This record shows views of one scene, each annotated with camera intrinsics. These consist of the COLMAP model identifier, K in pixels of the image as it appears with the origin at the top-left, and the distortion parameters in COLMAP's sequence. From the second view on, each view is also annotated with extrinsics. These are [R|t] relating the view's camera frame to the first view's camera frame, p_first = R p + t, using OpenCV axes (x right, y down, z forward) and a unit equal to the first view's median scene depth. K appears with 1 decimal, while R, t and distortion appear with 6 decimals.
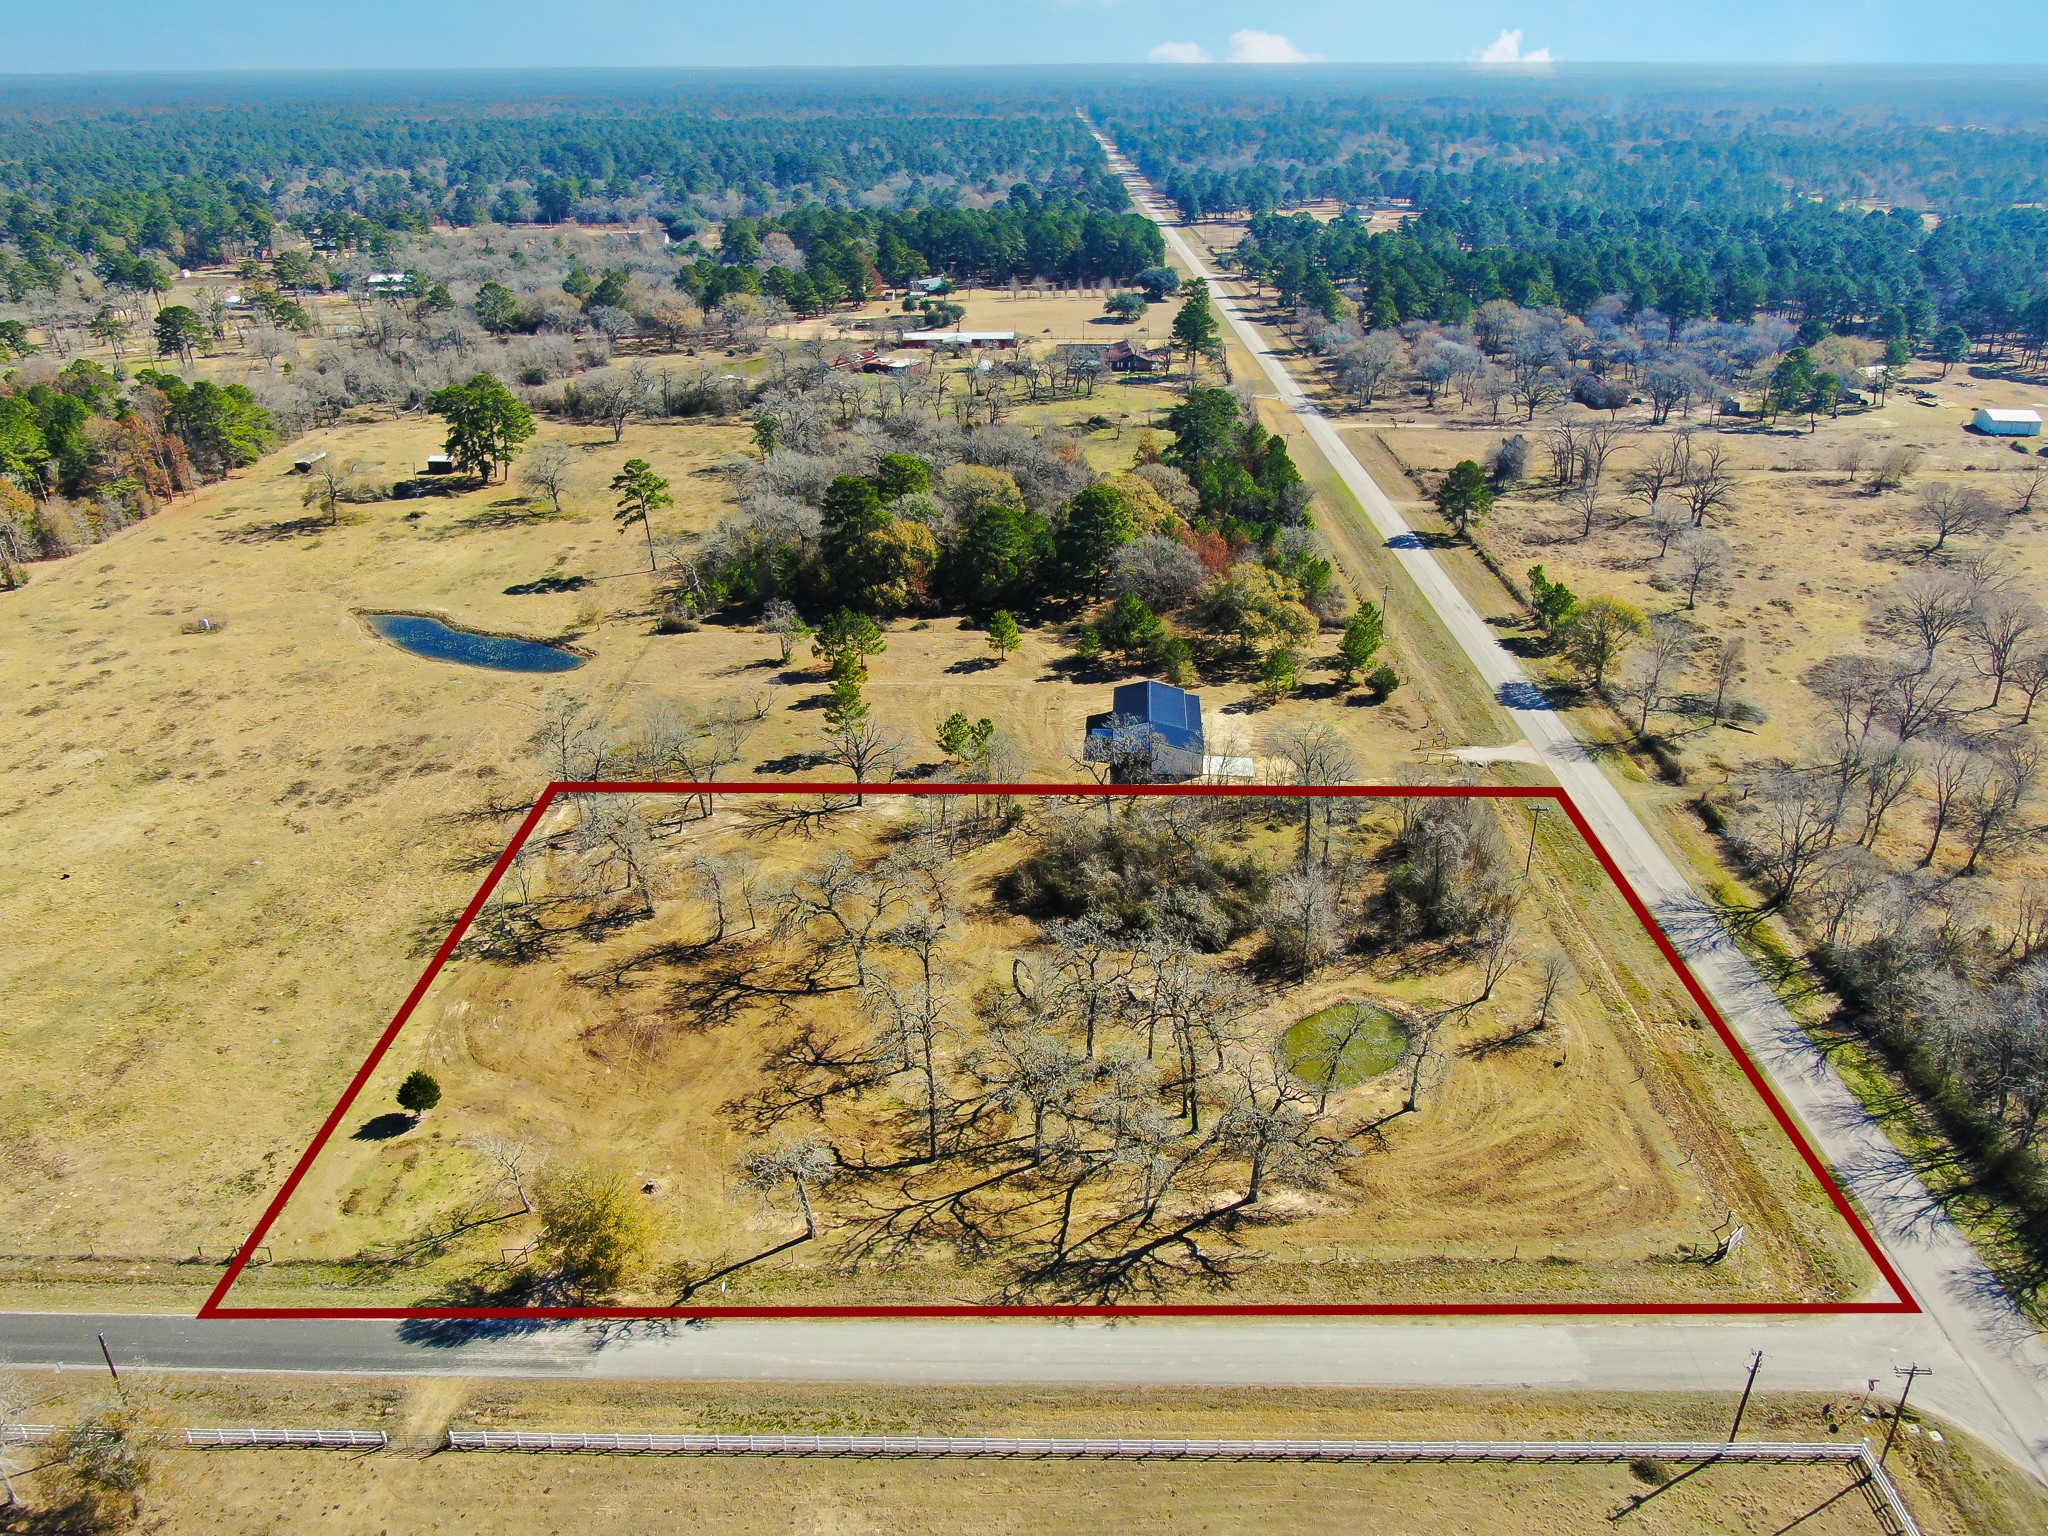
lens RADIAL K [[1480.2, 0, 1027.4], [0, 1480.2, 740.5], [0, 0, 1]] dist [-0.007912, 0.005023]
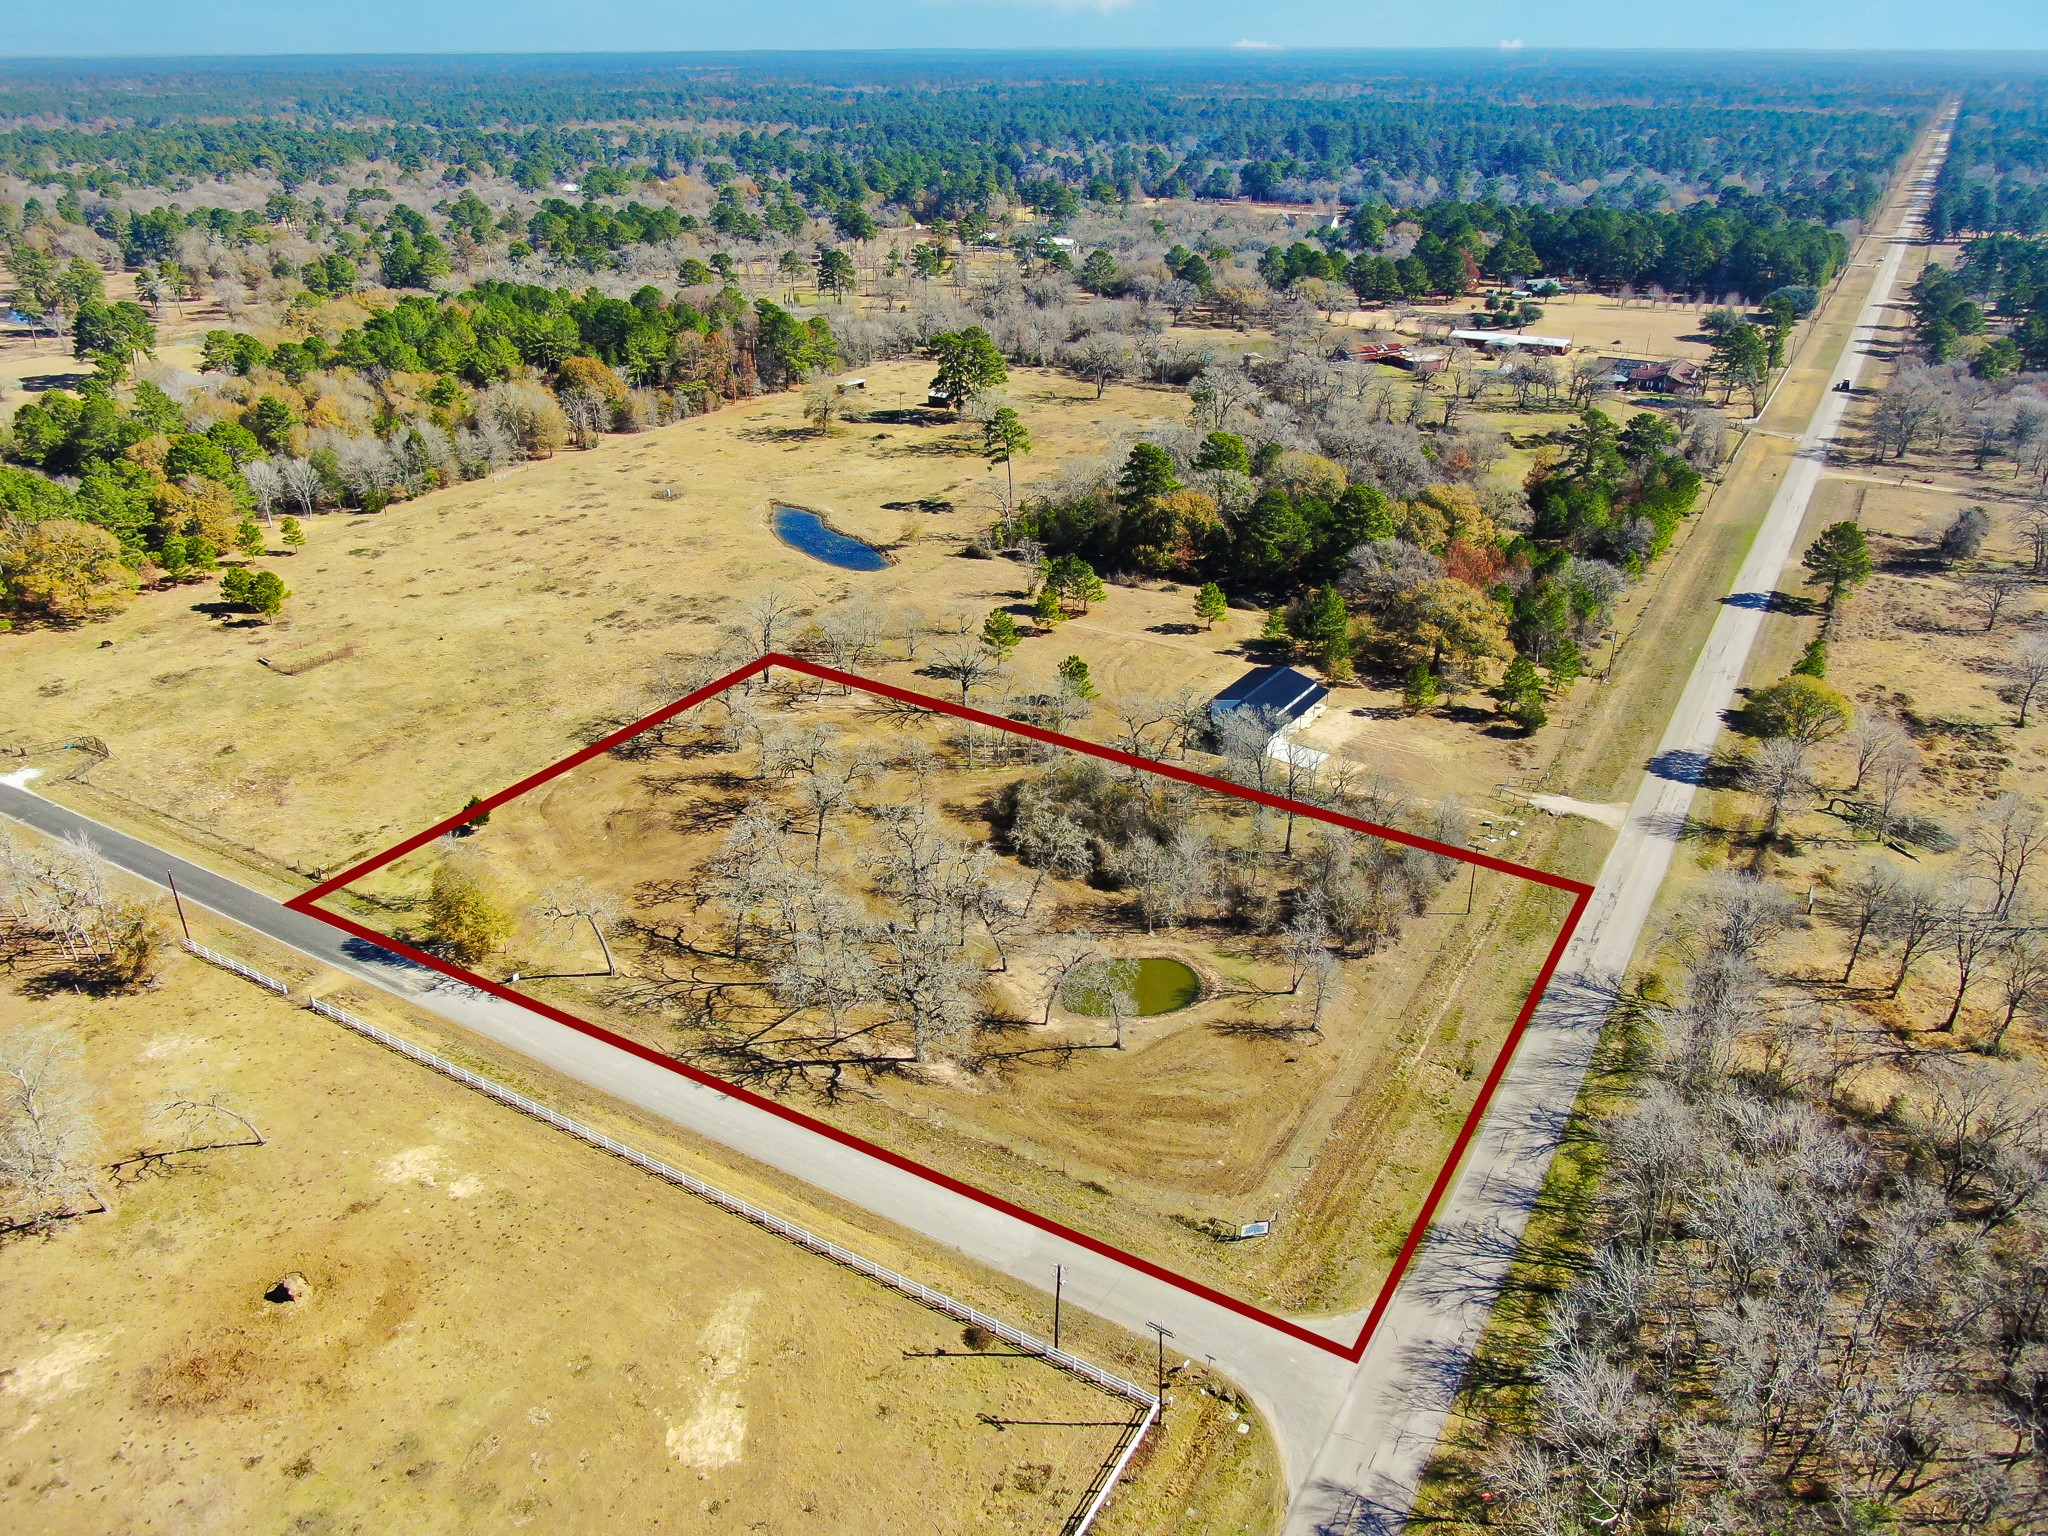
lens RADIAL K [[1471.0, 0, 1024.0], [0, 1471.0, 768.0], [0, 0, 1]] dist [-0.011319, -0.003190]
pose [[0.865016, 0.225253, -0.448339, 0.380689], [-0.212113, 0.973958, 0.080087, -0.014608], [0.454703, 0.025822, 0.890269, -0.001720]]
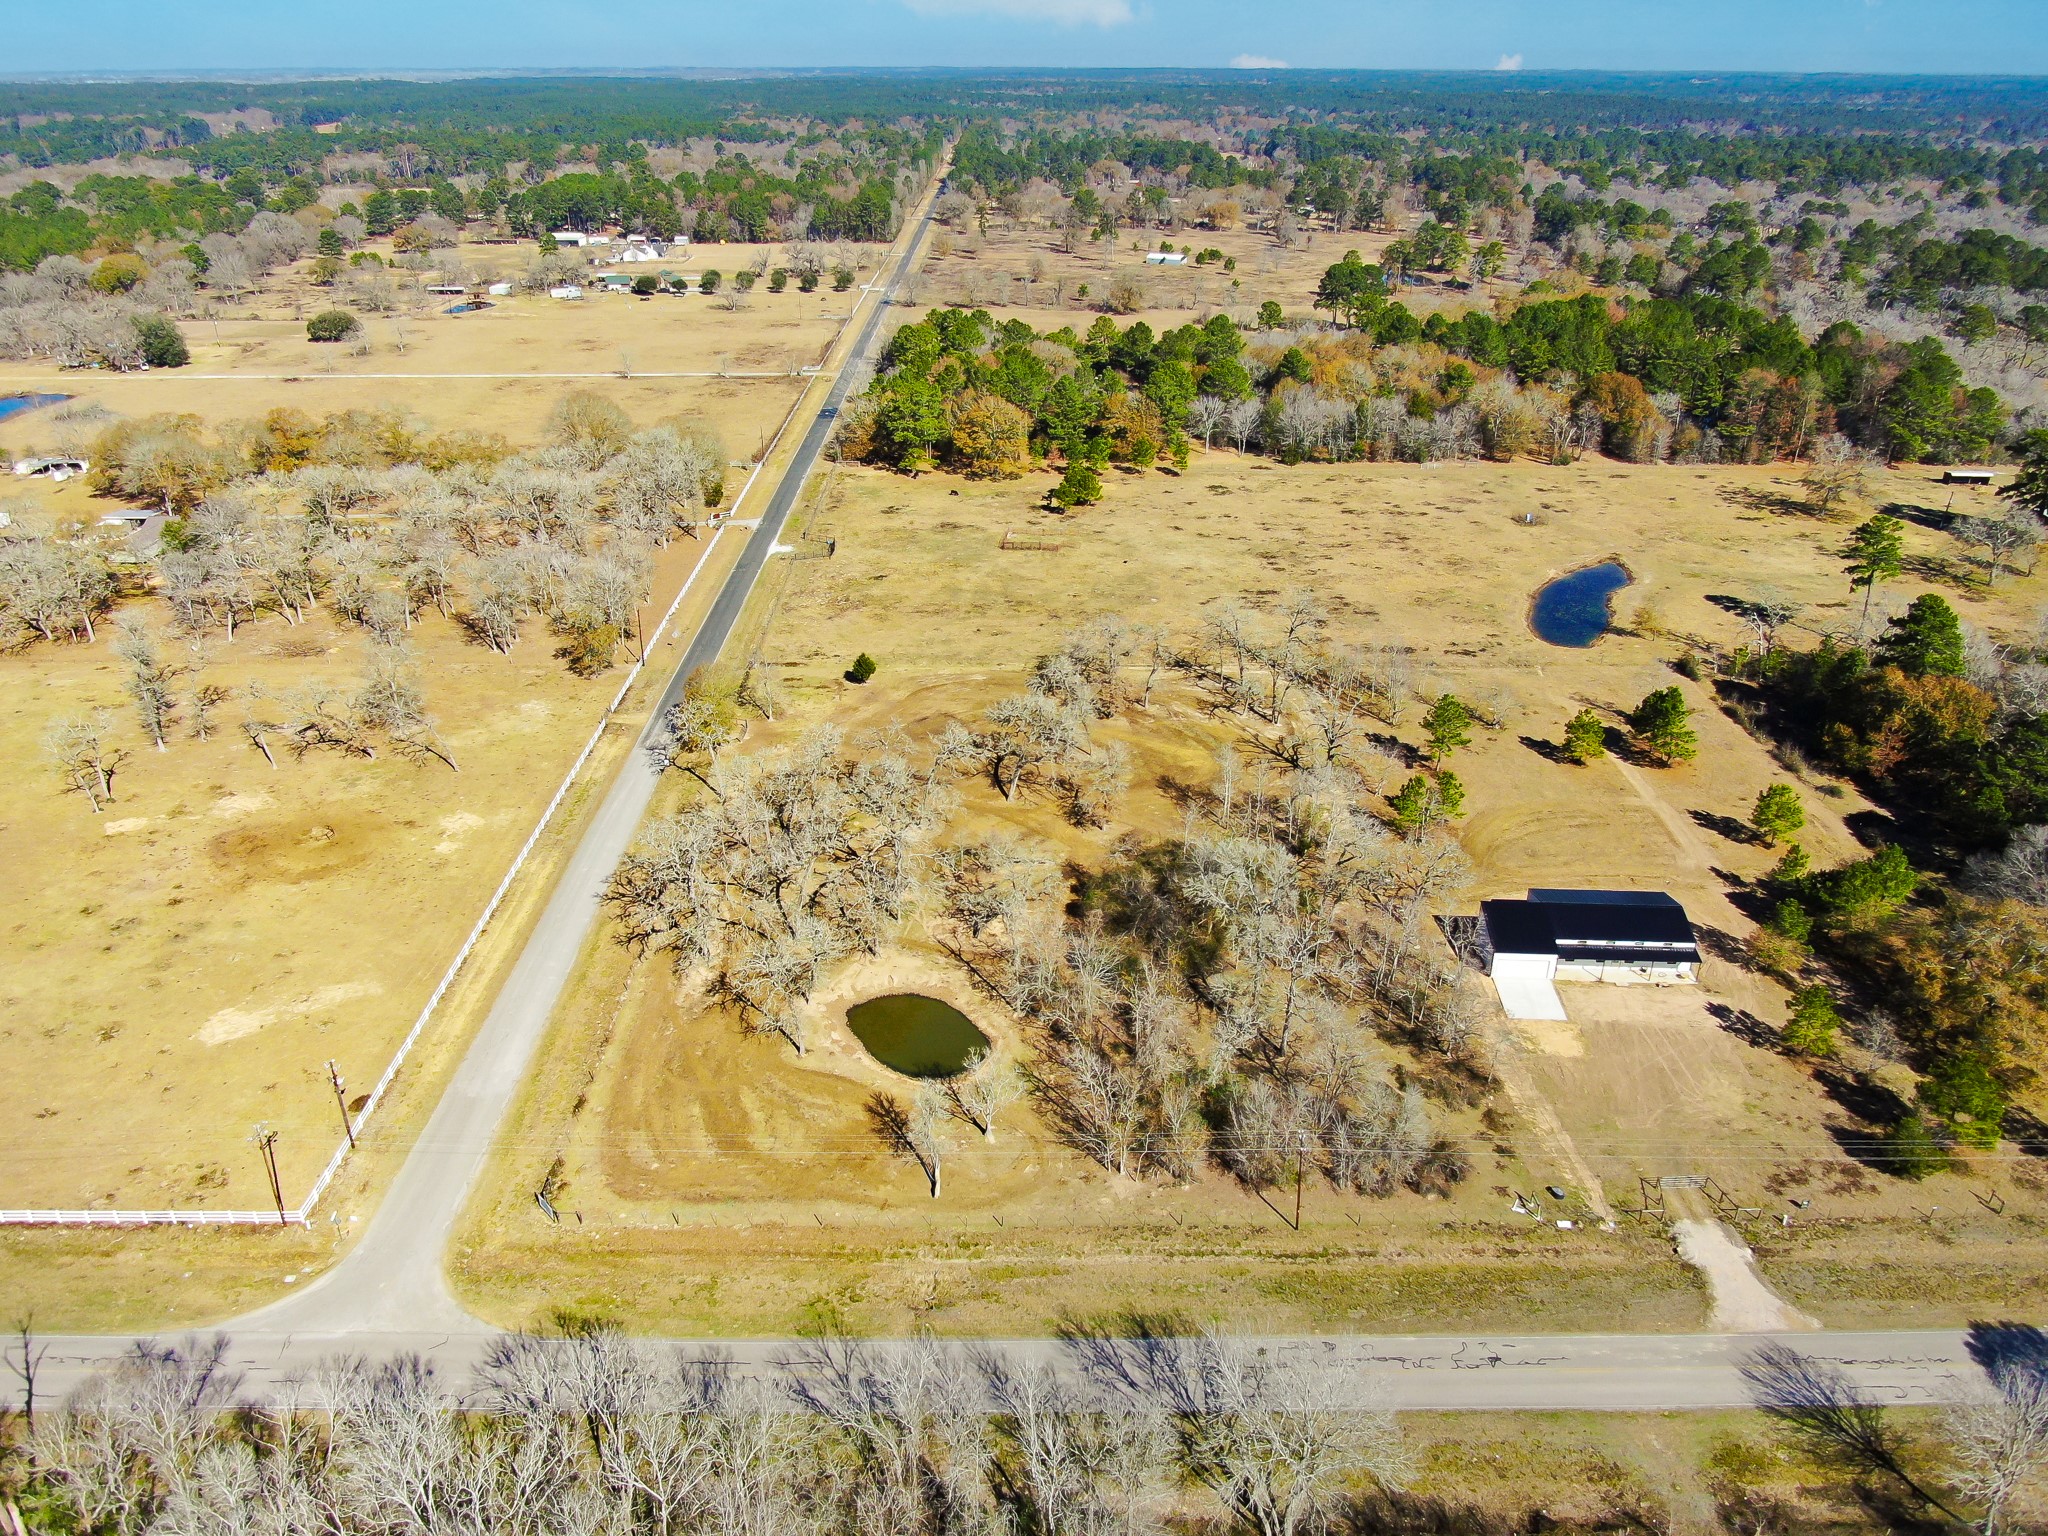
lens RADIAL K [[1480.2, 0, 1027.4], [0, 1480.2, 740.5], [0, 0, 1]] dist [-0.007912, 0.005023]
pose [[0.021324, 0.424941, -0.904970, 0.657398], [-0.425435, 0.822990, 0.376421, -0.230495], [0.904738, 0.376979, 0.198334, 0.509388]]
